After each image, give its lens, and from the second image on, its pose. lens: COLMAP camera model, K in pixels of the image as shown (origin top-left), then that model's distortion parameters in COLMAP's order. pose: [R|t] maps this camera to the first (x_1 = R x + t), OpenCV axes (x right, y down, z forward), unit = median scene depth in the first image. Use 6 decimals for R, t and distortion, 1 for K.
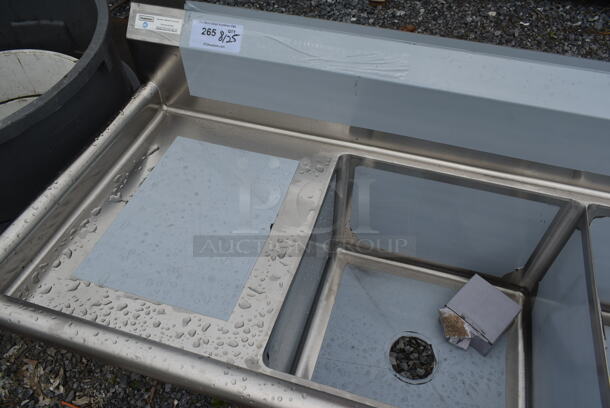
lens RADIAL K [[462.5, 0, 308.5], [0, 462.5, 202.4], [0, 0, 1]] dist [-0.027161, 0.007988]
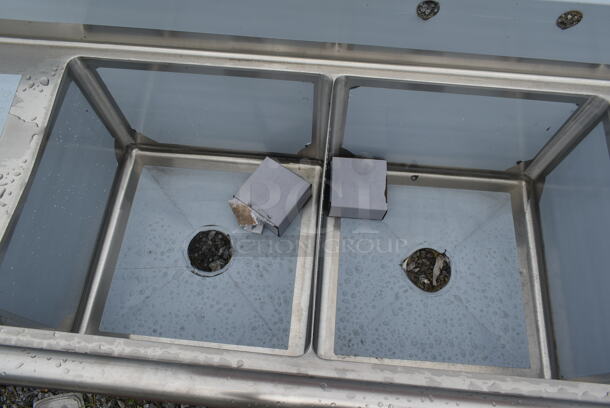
lens RADIAL K [[462.5, 0, 308.5], [0, 462.5, 202.4], [0, 0, 1]] dist [-0.027161, 0.007988]
pose [[0.978851, -0.185173, 0.086959, 0.371637], [0.148565, 0.935659, 0.320109, -0.058009], [-0.140639, -0.300420, 0.943381, 0.038968]]
